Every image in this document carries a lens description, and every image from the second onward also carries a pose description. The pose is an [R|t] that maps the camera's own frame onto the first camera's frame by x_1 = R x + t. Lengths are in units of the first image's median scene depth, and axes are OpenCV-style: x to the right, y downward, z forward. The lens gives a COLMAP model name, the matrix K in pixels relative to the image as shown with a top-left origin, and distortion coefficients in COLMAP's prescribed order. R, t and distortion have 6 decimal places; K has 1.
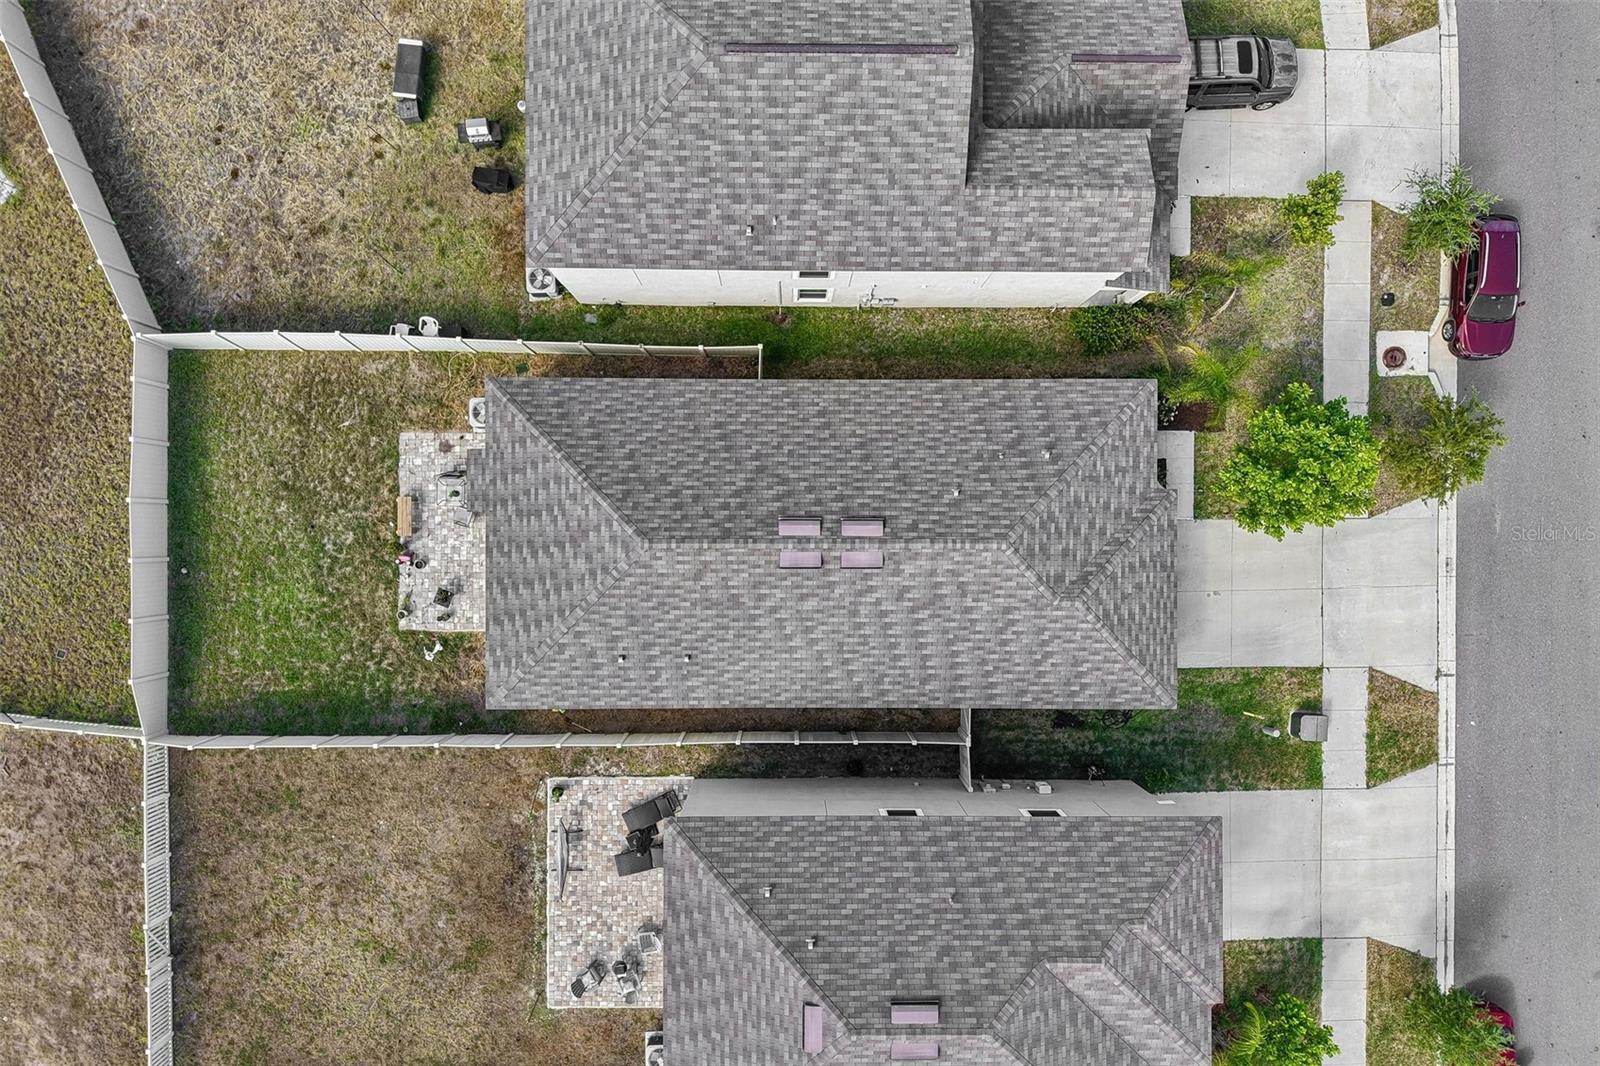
lens RADIAL K [[1082.6, 0, 800.8], [0, 1082.6, 538.2], [0, 0, 1]] dist [0.038793, -0.039516]
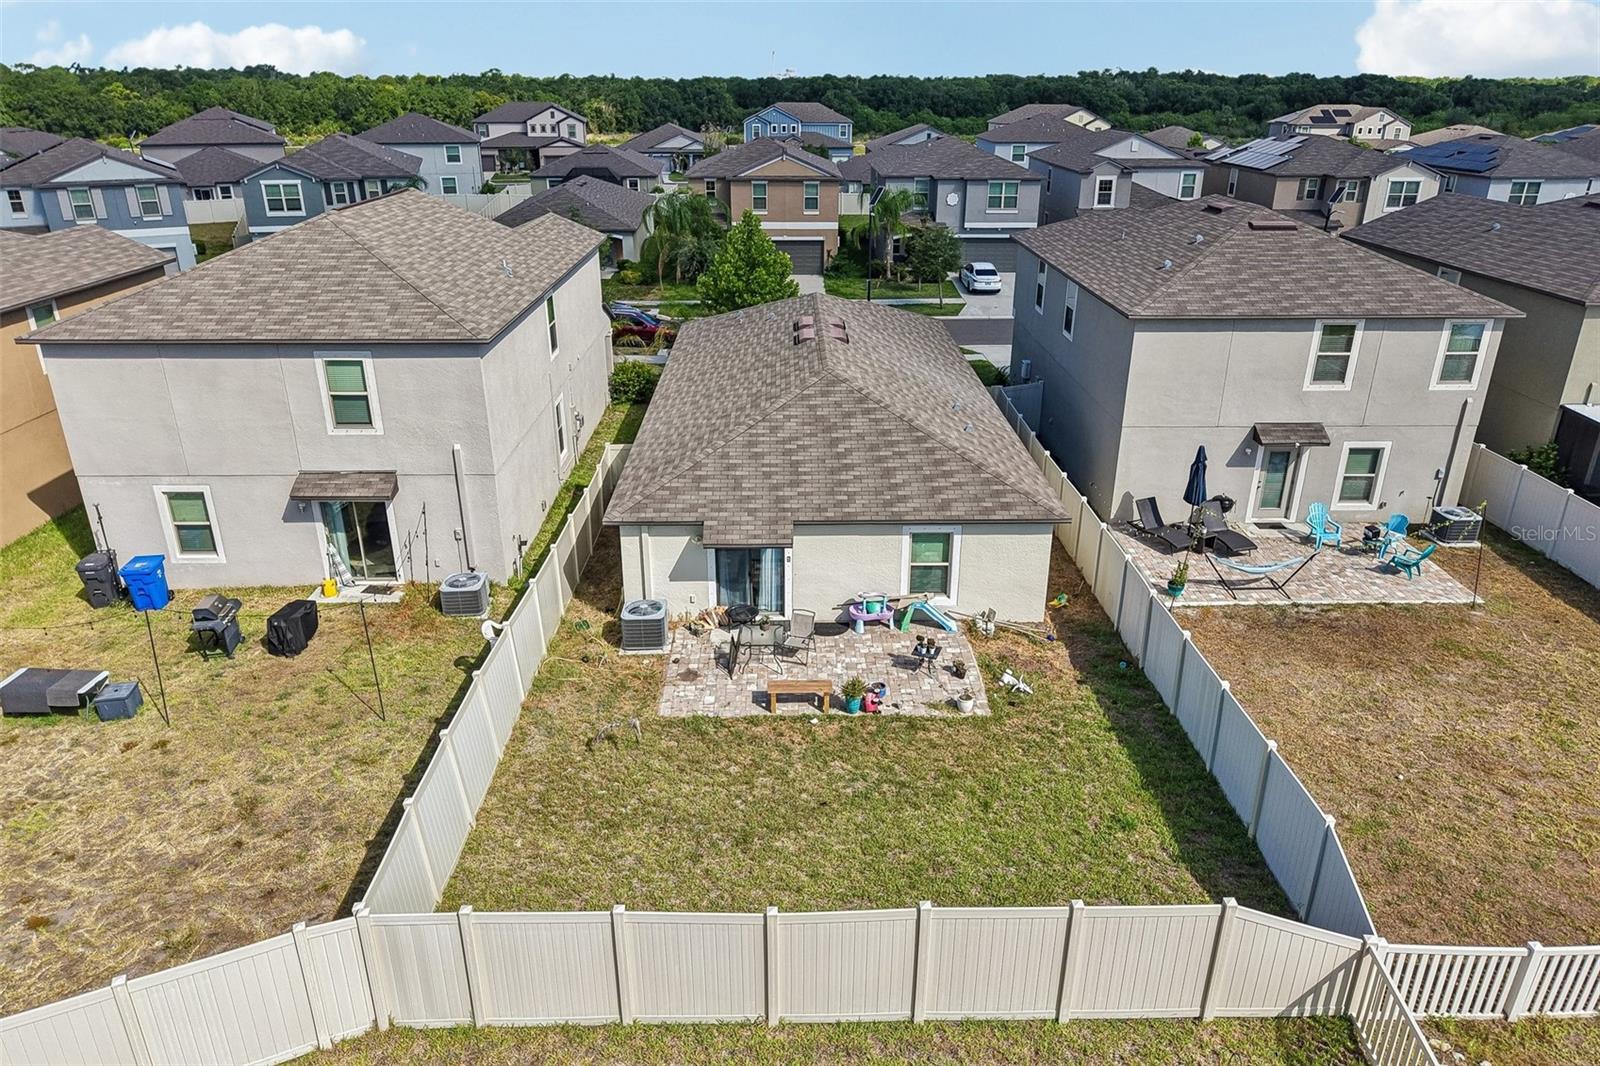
lens RADIAL K [[1082.6, 0, 800.8], [0, 1082.6, 538.2], [0, 0, 1]] dist [0.038793, -0.039516]
pose [[-0.014804, -0.393808, 0.919074, -0.870276], [0.999880, -0.009986, 0.011826, -0.025562], [0.004521, 0.919138, 0.393909, 0.679683]]
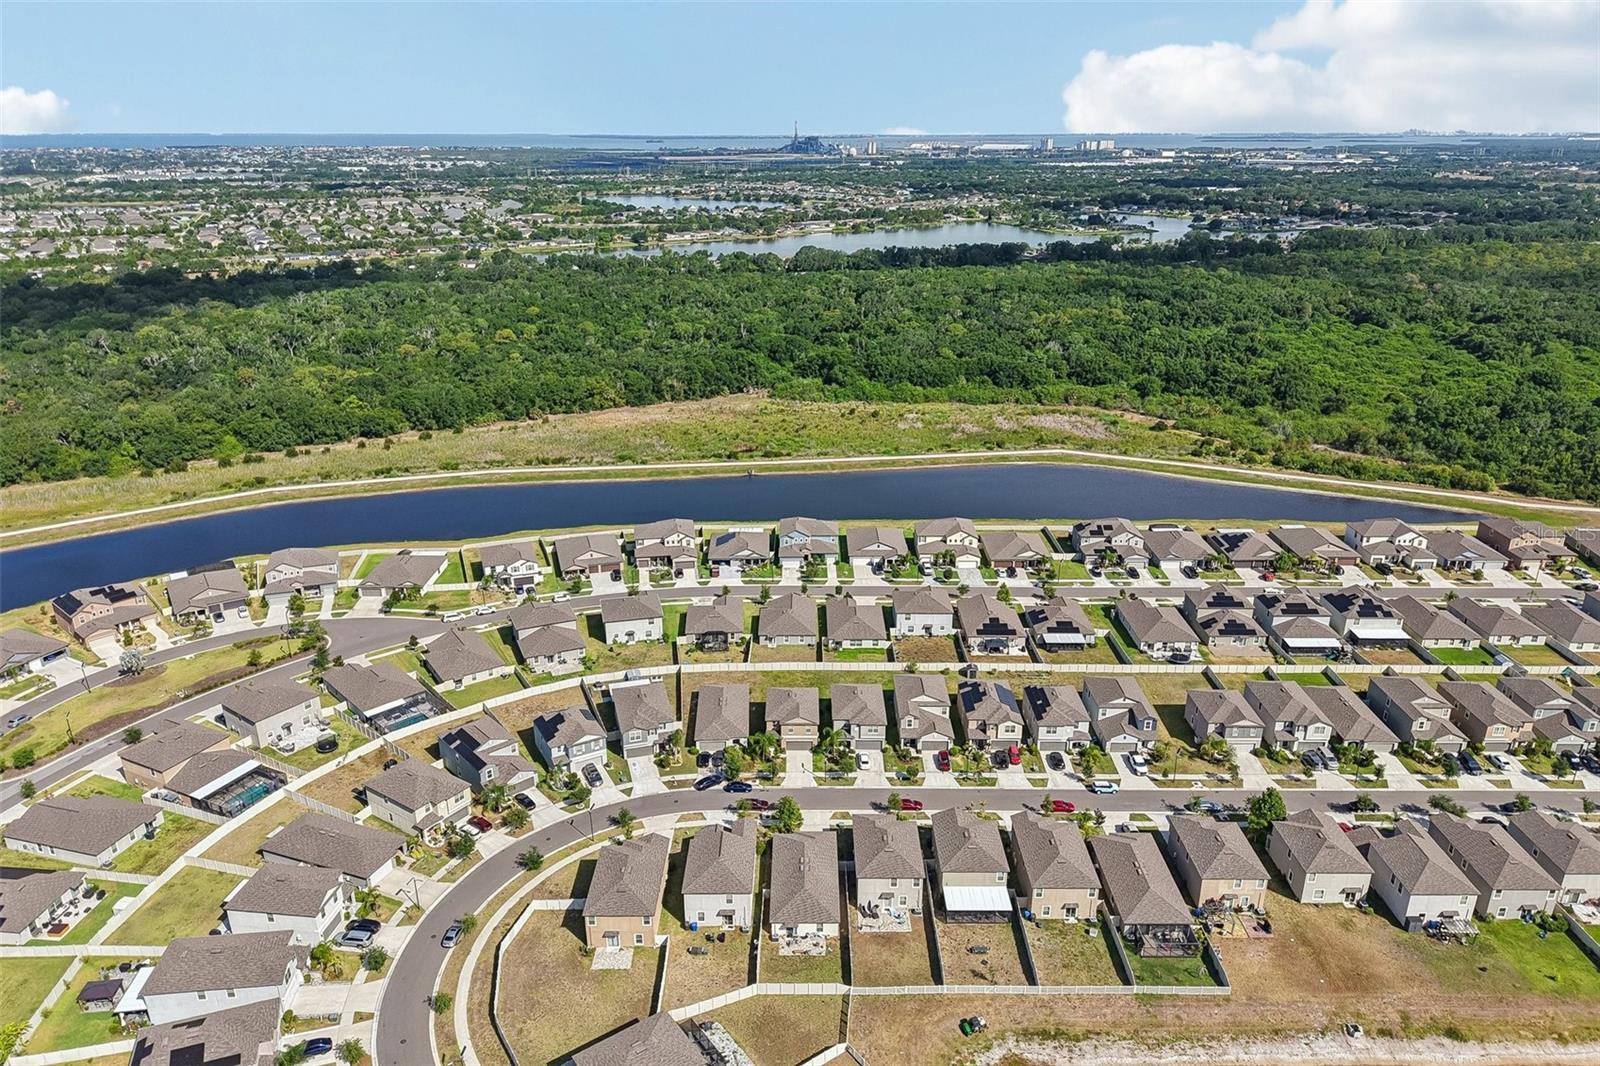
lens RADIAL K [[1106.9, 0, 800.0], [0, 1106.9, 533.0], [0, 0, 1]] dist [0.093769, -0.195612]
pose [[0.005034, -0.363210, 0.931694, -3.863477], [0.999938, -0.007407, -0.008290, 0.033431], [0.009912, 0.931678, 0.363151, -2.146504]]
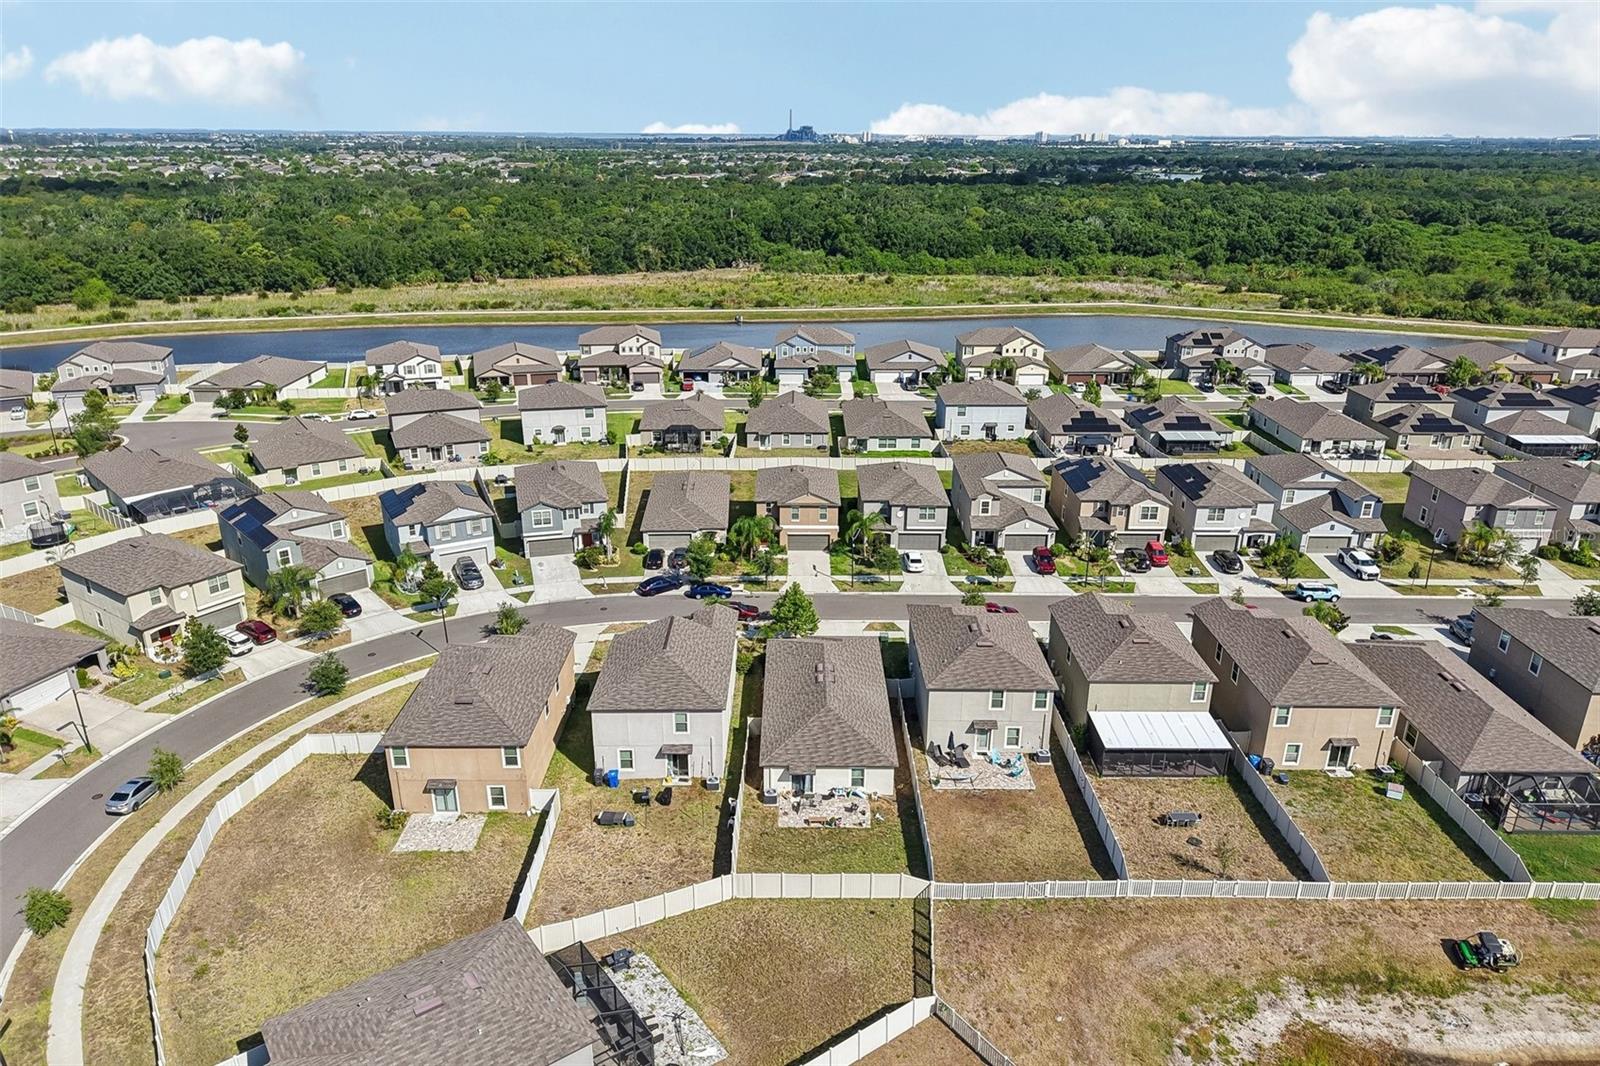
lens RADIAL K [[1082.6, 0, 800.8], [0, 1082.6, 538.2], [0, 0, 1]] dist [0.038793, -0.039516]
pose [[-0.000872, -0.362753, 0.931885, -2.143949], [0.999997, -0.002244, 0.000062, -0.051775], [0.002068, 0.931883, 0.362754, -0.298878]]
